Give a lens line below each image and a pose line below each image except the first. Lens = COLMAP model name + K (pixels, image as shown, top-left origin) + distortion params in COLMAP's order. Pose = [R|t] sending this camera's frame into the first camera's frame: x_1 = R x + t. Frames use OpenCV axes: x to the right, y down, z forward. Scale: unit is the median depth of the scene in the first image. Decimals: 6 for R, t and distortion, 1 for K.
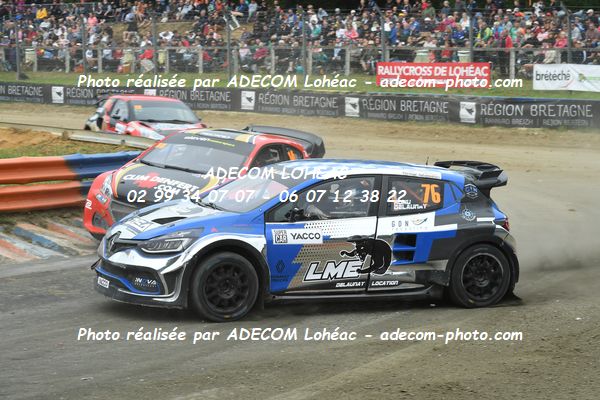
lens RADIAL K [[1698.4, 0, 290.8], [0, 1698.4, 199.3], [0, 0, 1]] dist [0.155765, 0.000000]
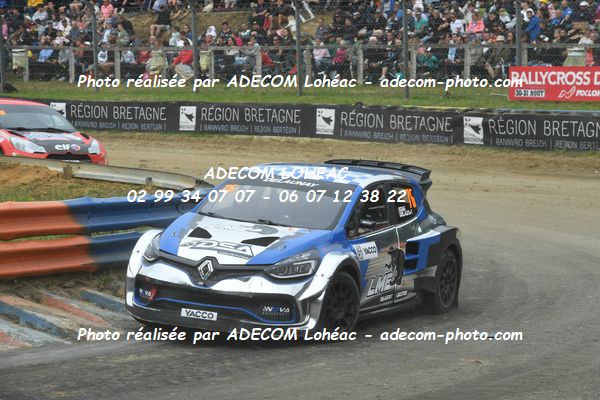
lens RADIAL K [[2395.5, 0, 280.2], [0, 2395.5, 188.9], [0, 0, 1]] dist [0.908052, 0.000000]
pose [[0.999034, -0.000377, -0.043931, -0.020108], [-0.000946, 0.999547, -0.030091, 0.022268], [0.043923, 0.030103, 0.998581, -0.324631]]
